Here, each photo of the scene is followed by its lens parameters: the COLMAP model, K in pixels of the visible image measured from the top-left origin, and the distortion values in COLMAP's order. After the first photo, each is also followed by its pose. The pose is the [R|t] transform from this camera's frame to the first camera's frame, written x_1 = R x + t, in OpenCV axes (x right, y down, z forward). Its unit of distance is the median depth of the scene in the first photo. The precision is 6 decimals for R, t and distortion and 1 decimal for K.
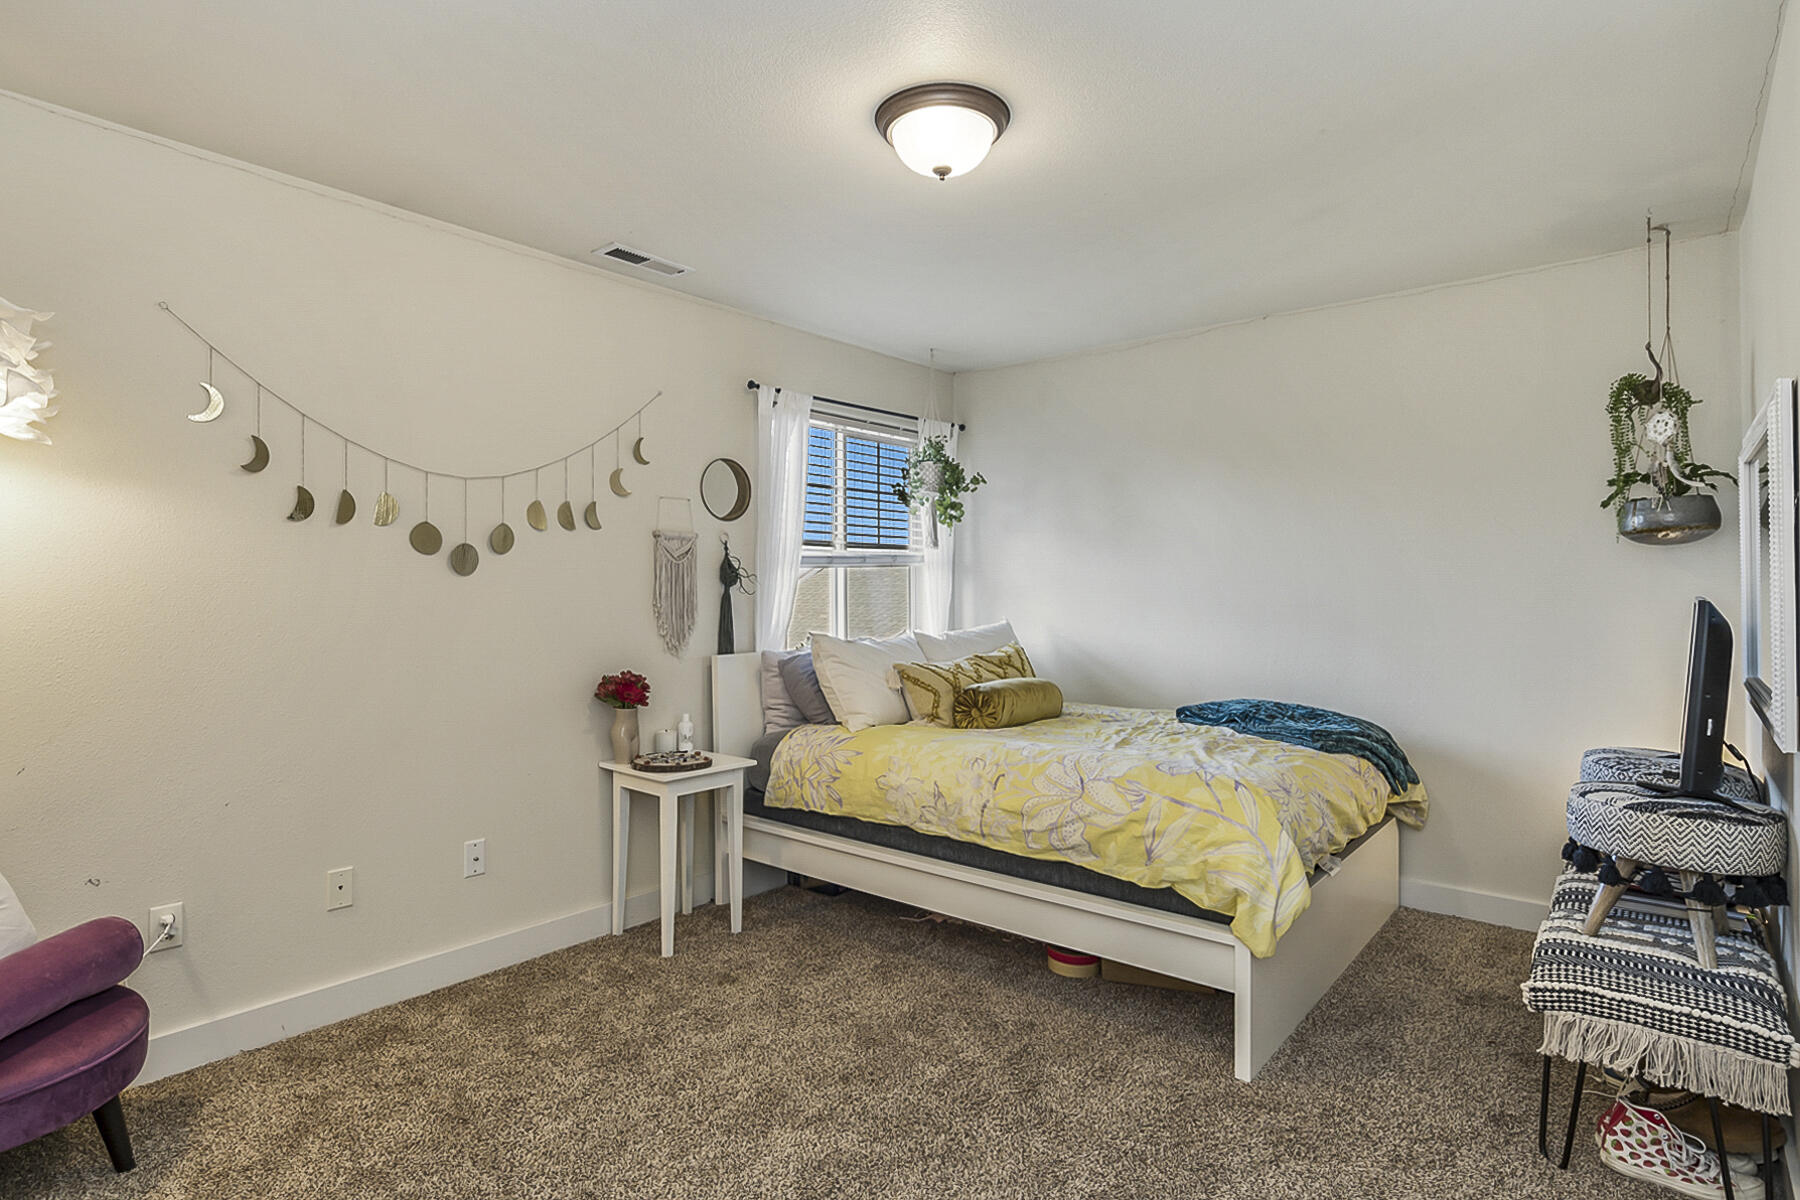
lens RADIAL K [[938.4, 0, 910.7], [0, 938.4, 600.8], [0, 0, 1]] dist [-0.004546, -0.000960]
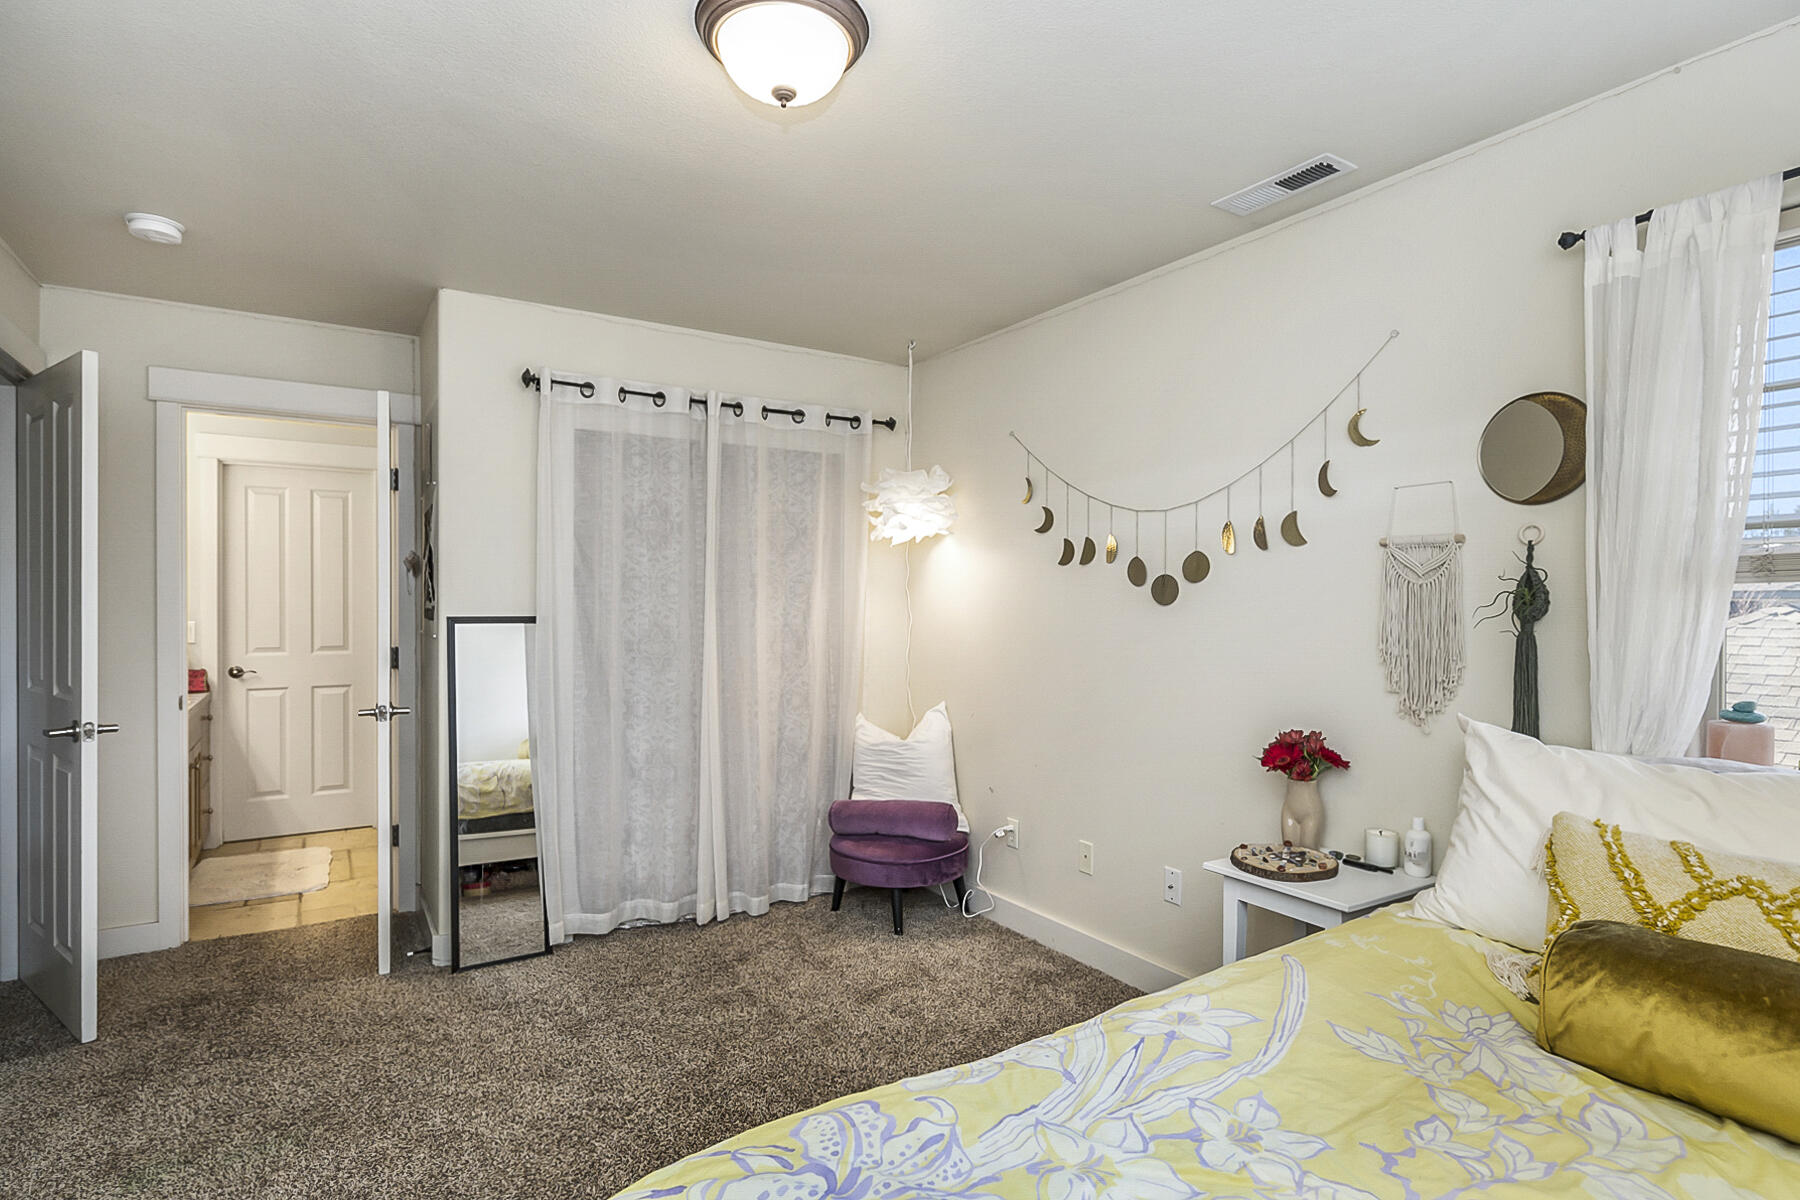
lens RADIAL K [[927.4, 0, 897.4], [0, 927.4, 608.2], [0, 0, 1]] dist [-0.004616, 0.000688]
pose [[-0.342514, 0.000442, -0.939513, 0.512707], [-0.020416, 0.999760, 0.007914, -0.022996], [0.939291, 0.021892, -0.342423, 0.948372]]
